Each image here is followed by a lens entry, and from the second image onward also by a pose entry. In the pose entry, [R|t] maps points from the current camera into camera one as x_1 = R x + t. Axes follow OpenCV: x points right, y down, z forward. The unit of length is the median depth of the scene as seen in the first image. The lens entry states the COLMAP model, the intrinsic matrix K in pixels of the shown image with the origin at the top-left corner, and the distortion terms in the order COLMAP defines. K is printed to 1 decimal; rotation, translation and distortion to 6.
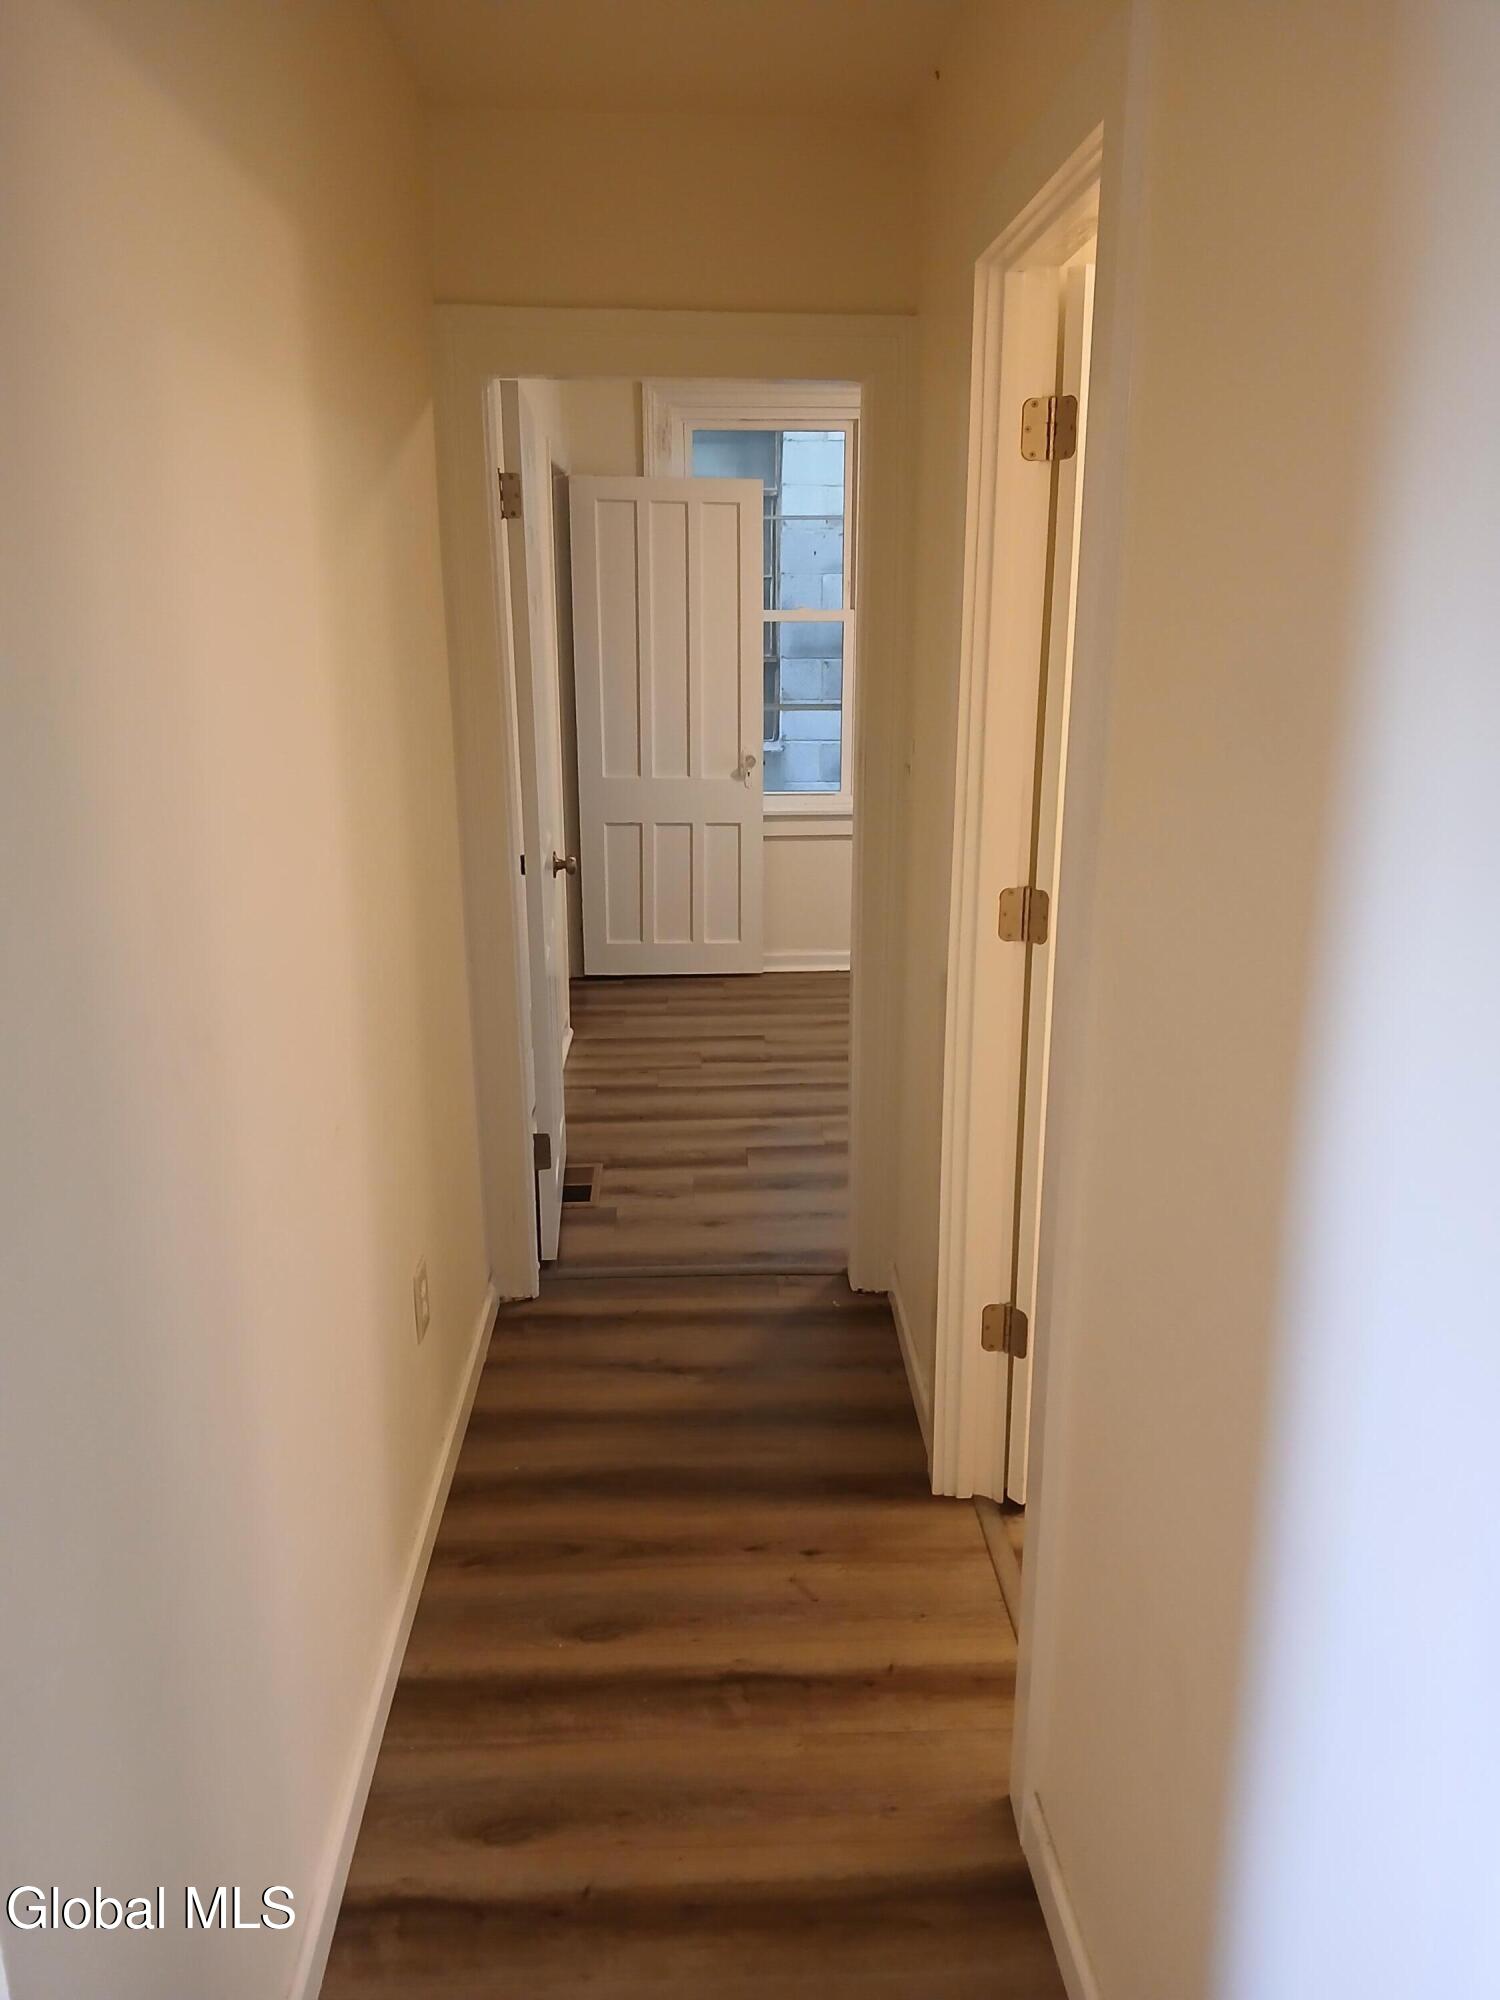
lens RADIAL K [[1579.5, 0, 750.0], [0, 1579.5, 1000.0], [0, 0, 1]] dist [0.104477, -0.109291]
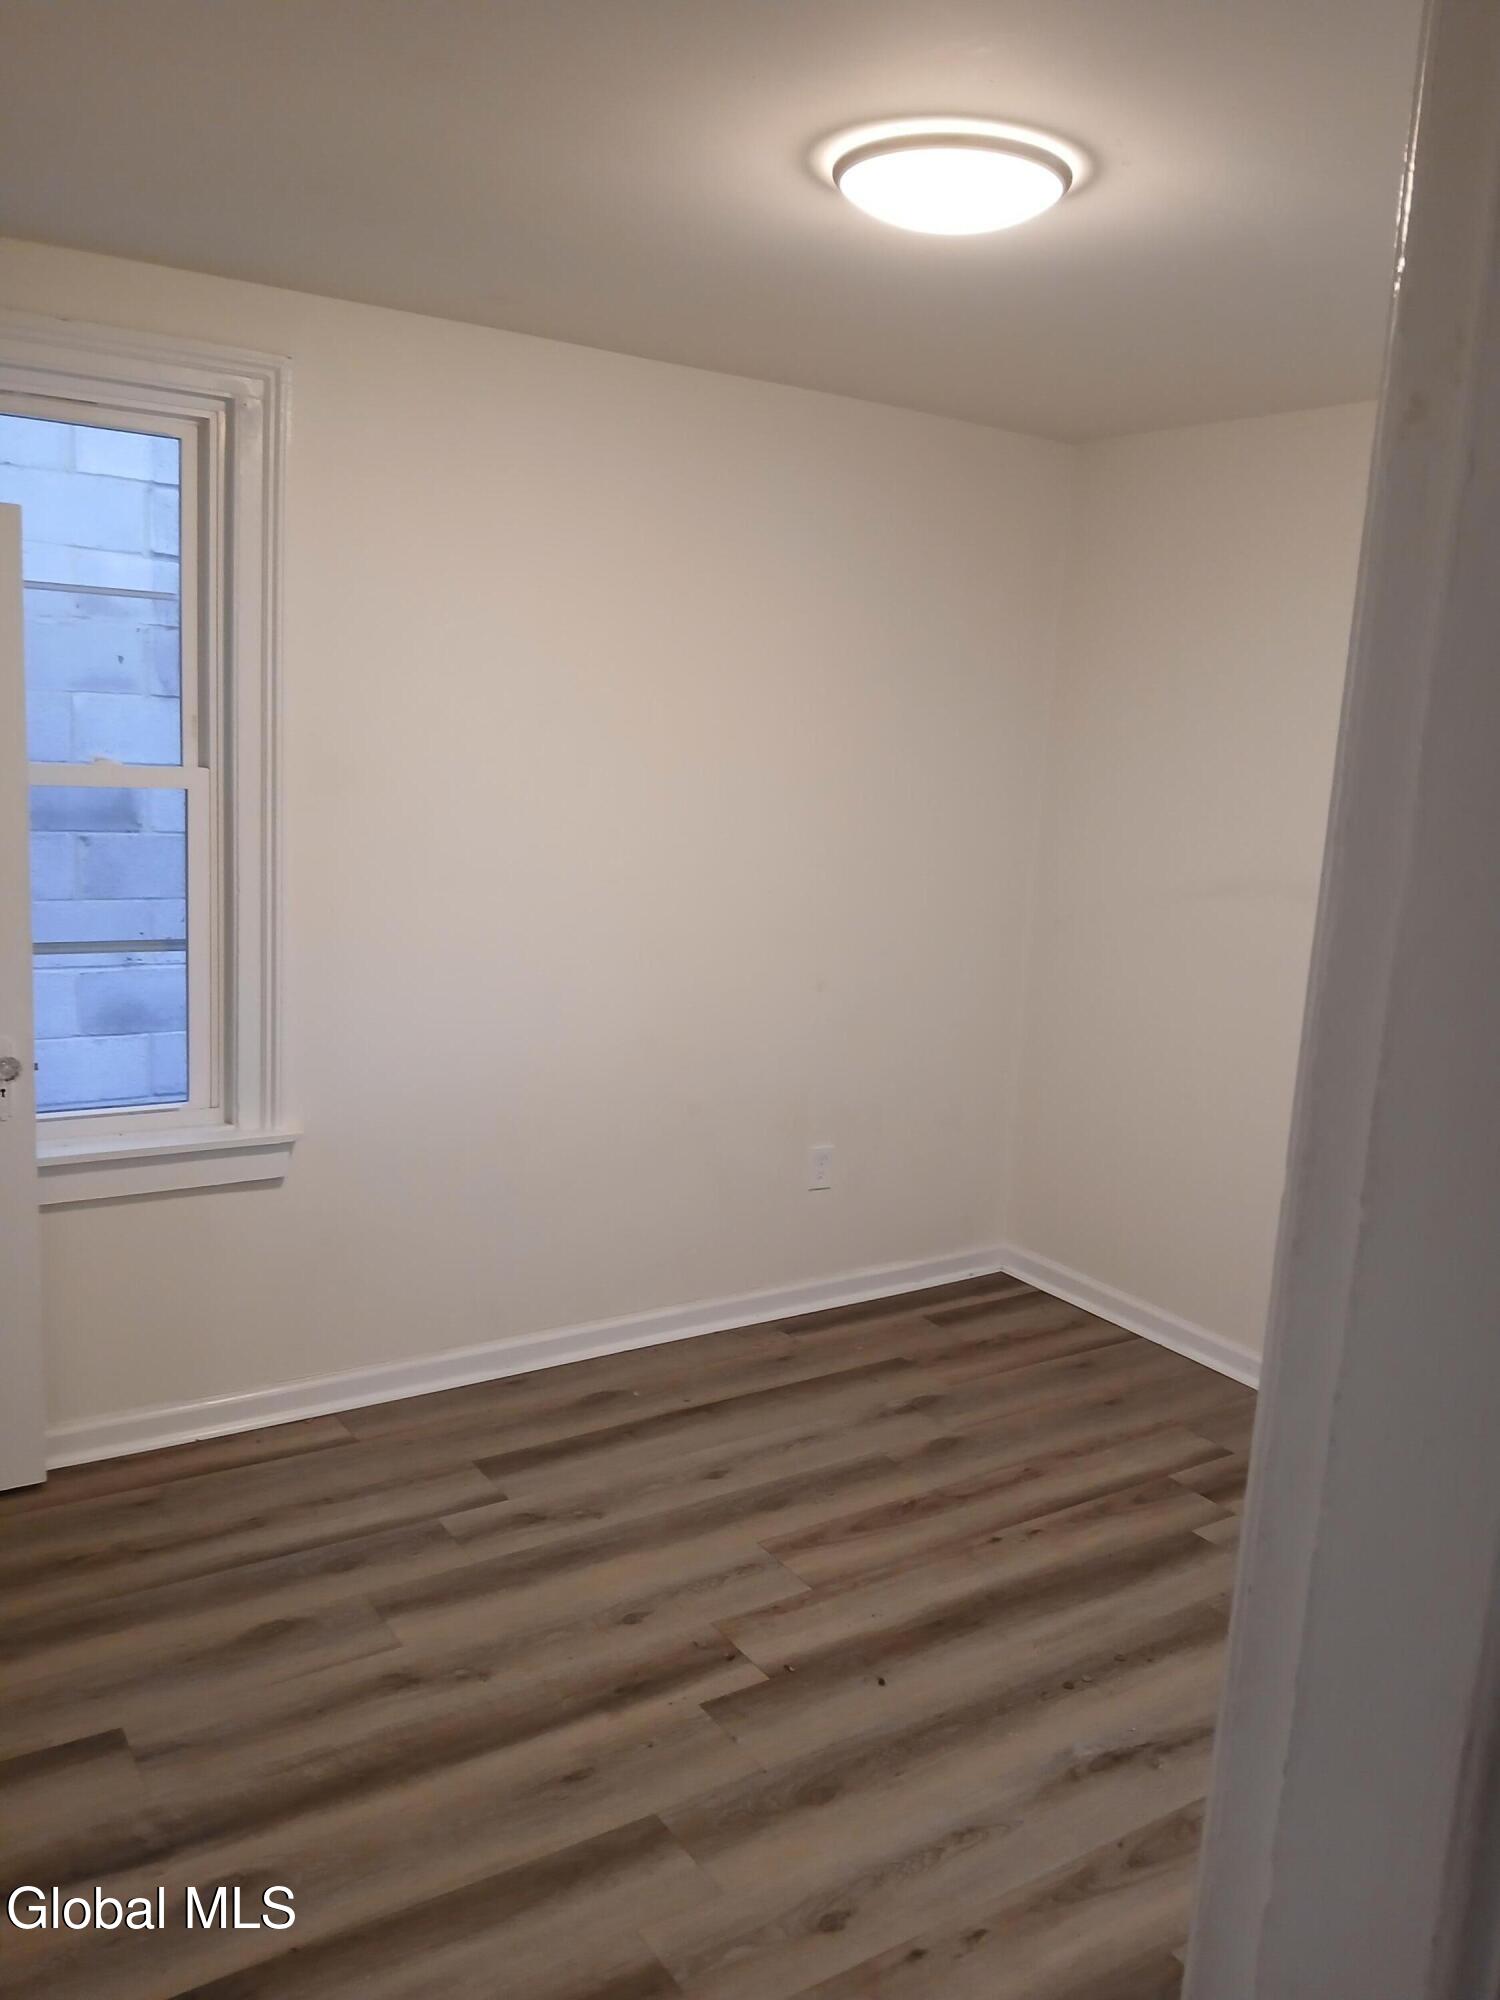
lens RADIAL K [[1579.5, 0, 750.0], [0, 1579.5, 1000.0], [0, 0, 1]] dist [0.104477, -0.109291]
pose [[0.860658, -0.034390, 0.508021, -0.055356], [0.072592, 0.995812, -0.055569, -0.125861], [-0.503983, 0.084704, 0.859550, 0.454059]]
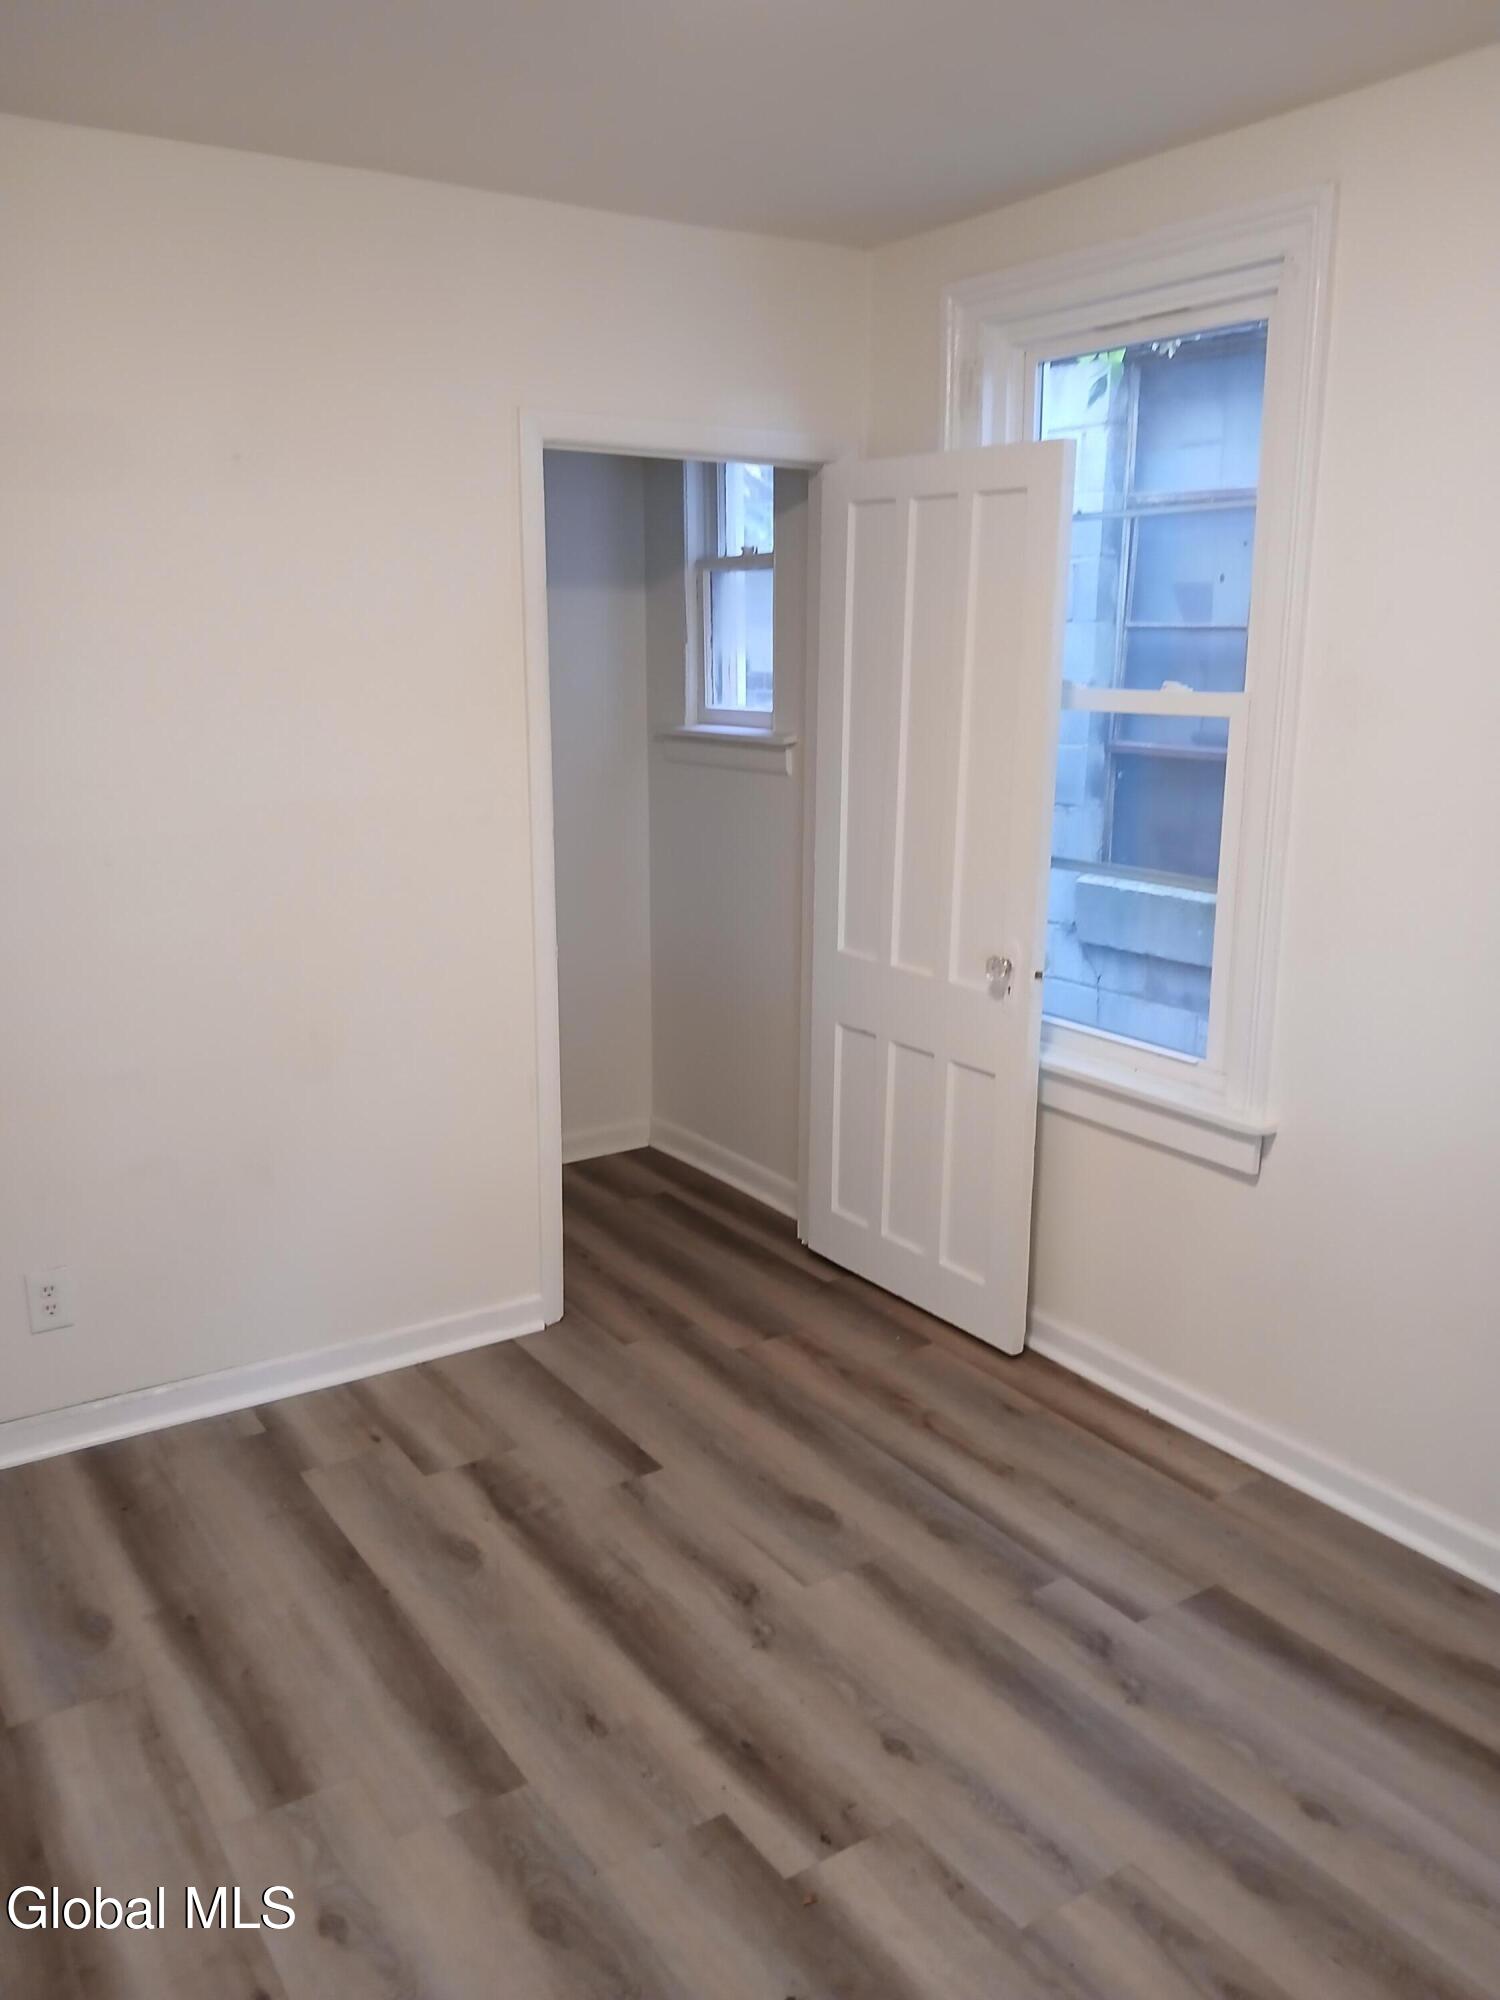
lens RADIAL K [[1579.5, 0, 750.0], [0, 1579.5, 1000.0], [0, 0, 1]] dist [0.104477, -0.109291]
pose [[0.513087, 0.194358, -0.836042, 0.402135], [-0.216977, 0.971761, 0.092748, -0.169312], [0.830459, 0.133814, 0.540769, 0.634058]]
